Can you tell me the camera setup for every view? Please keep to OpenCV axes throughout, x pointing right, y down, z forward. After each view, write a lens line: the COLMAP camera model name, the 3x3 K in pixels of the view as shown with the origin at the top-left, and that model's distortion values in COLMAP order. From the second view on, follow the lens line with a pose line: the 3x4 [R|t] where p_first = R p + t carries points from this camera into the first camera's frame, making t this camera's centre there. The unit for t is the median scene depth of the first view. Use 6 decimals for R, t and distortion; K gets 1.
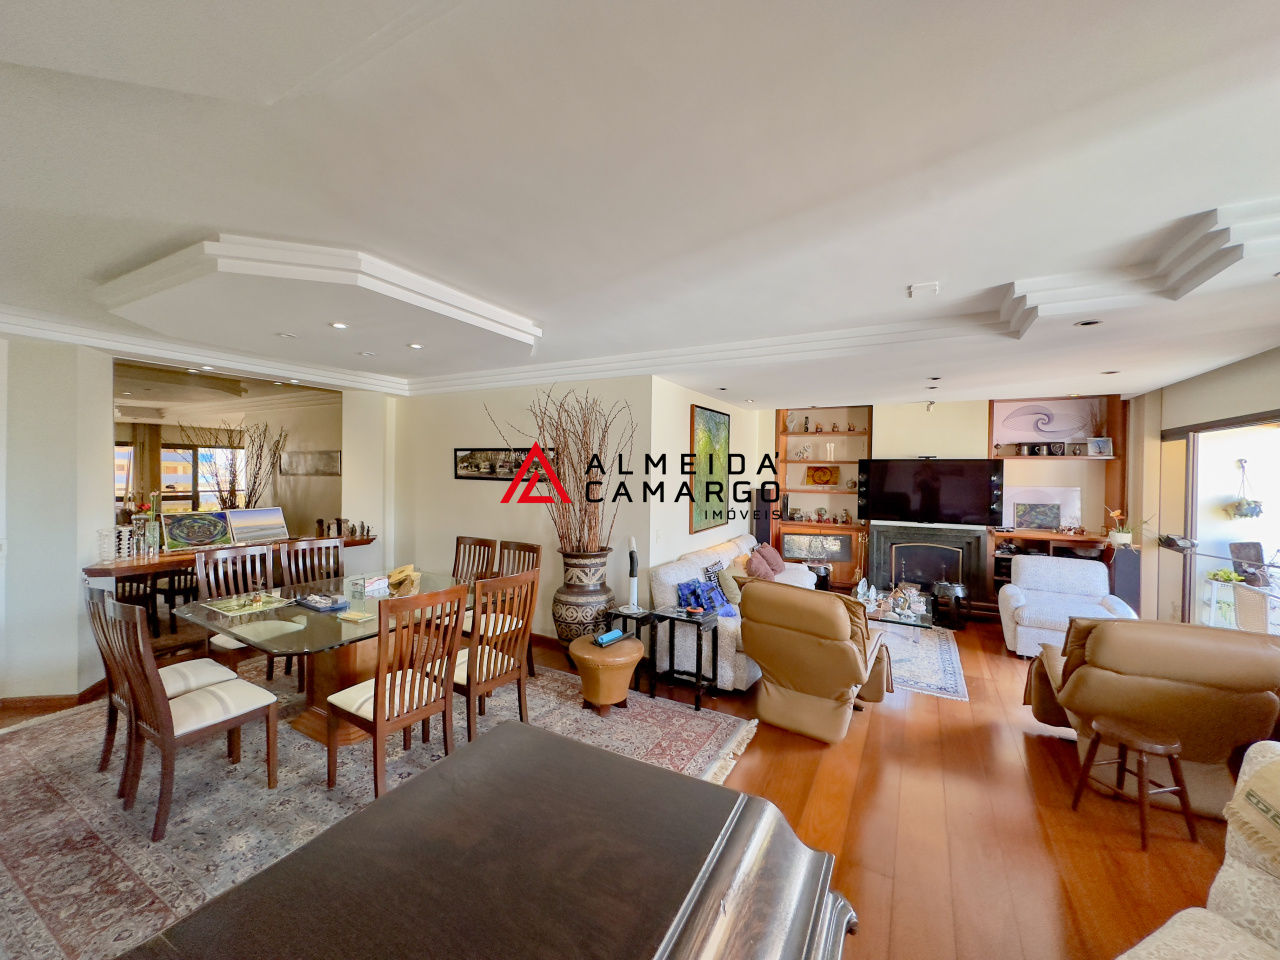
lens RADIAL K [[514.2, 0, 651.6], [0, 514.2, 473.3], [0, 0, 1]] dist [-0.000181, -0.000533]
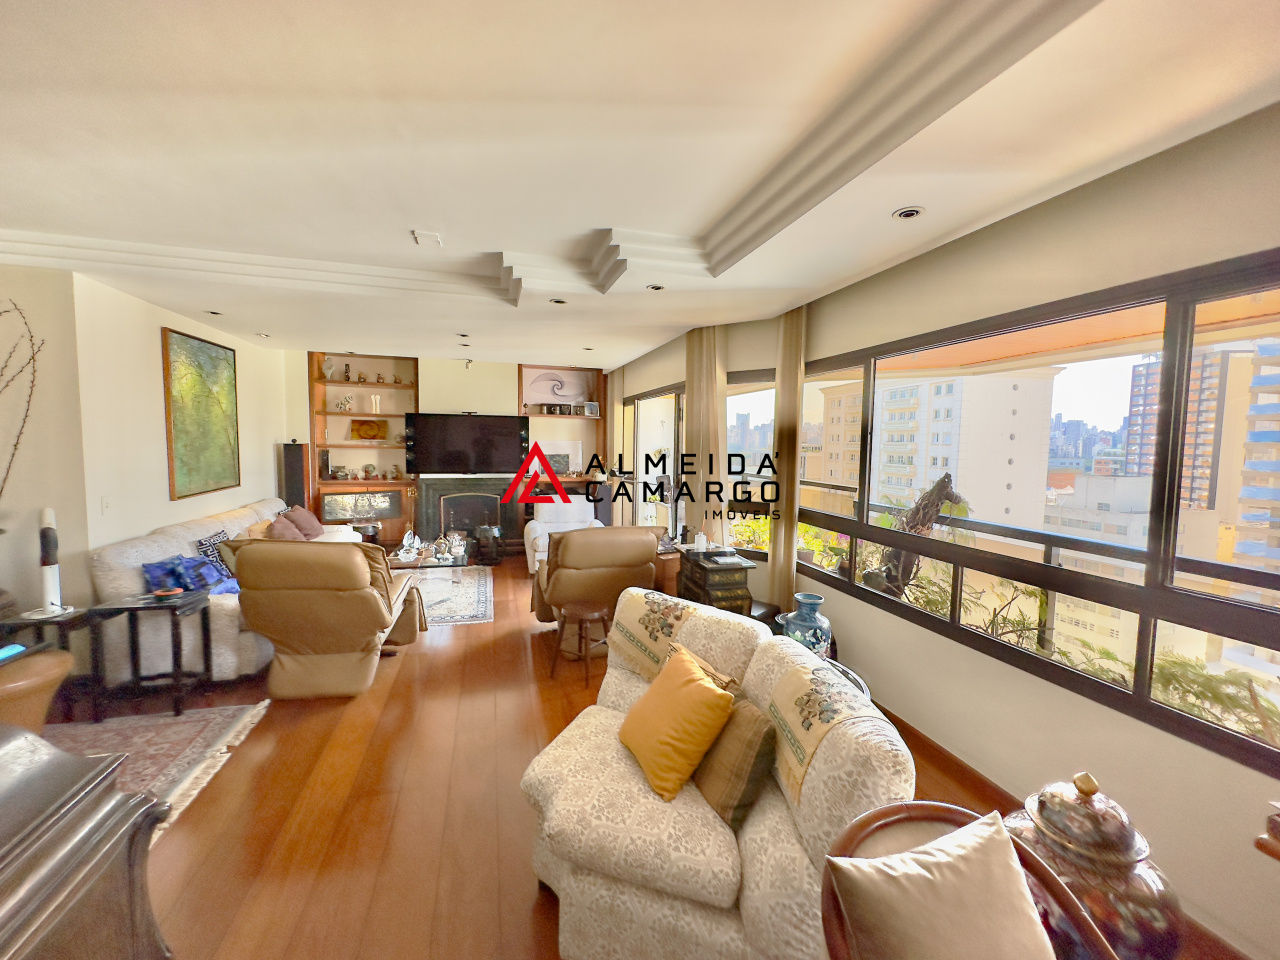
lens RADIAL K [[514.2, 0, 646.0], [0, 514.2, 473.0], [0, 0, 1]] dist [-0.000181, -0.000533]
pose [[0.712563, -0.041597, 0.700374, 0.055710], [-0.009846, 0.997550, 0.069264, 0.022528], [-0.701539, -0.056251, 0.710408, -0.043024]]
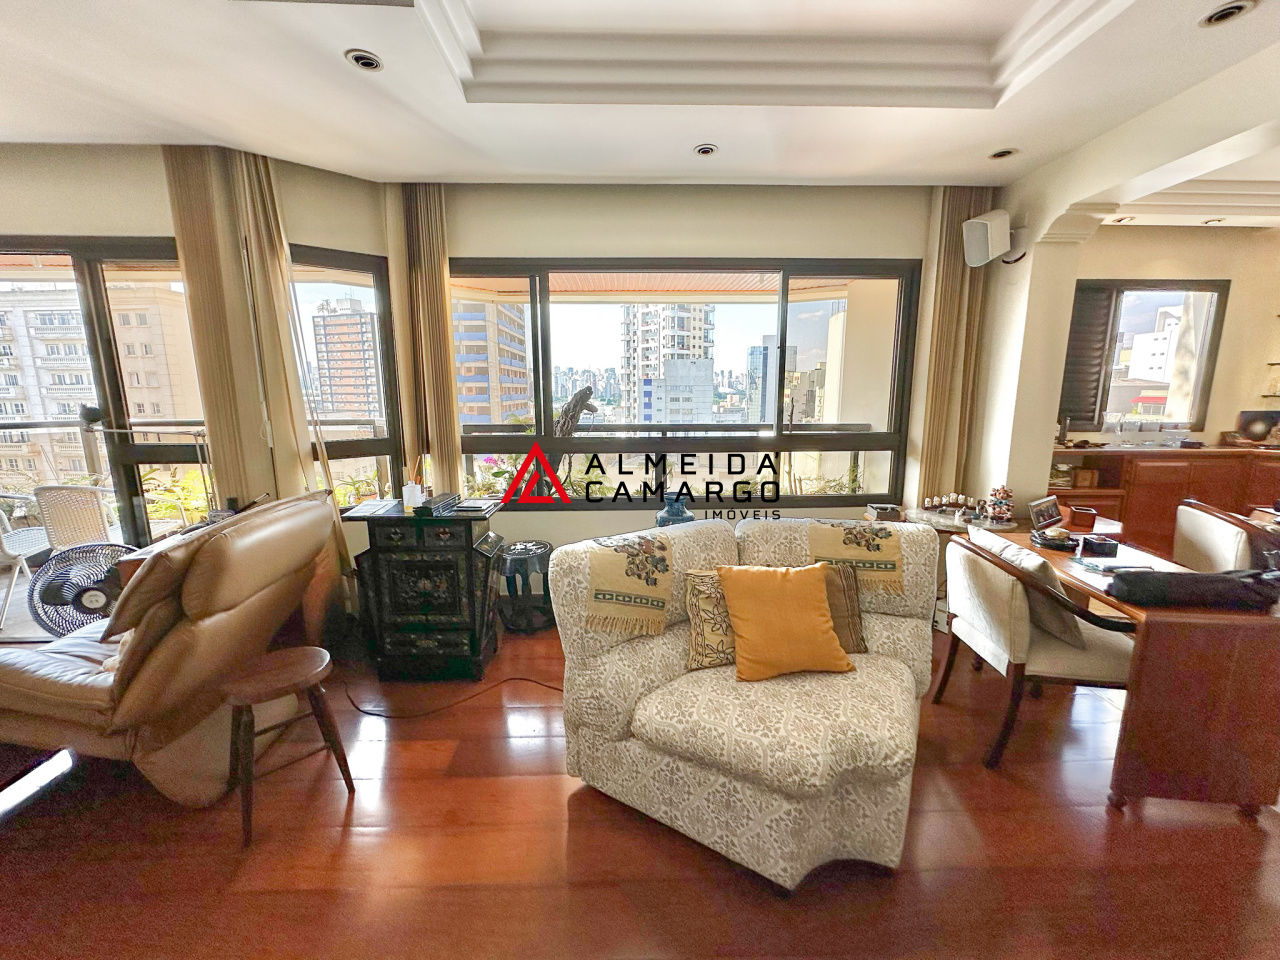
lens RADIAL K [[514.2, 0, 632.8], [0, 514.2, 471.8], [0, 0, 1]] dist [-0.000181, -0.000533]
pose [[-0.484208, -0.146832, 0.862544, 0.077965], [0.001907, 0.985639, 0.168857, 0.065800], [-0.874951, 0.083406, -0.476974, 0.533410]]
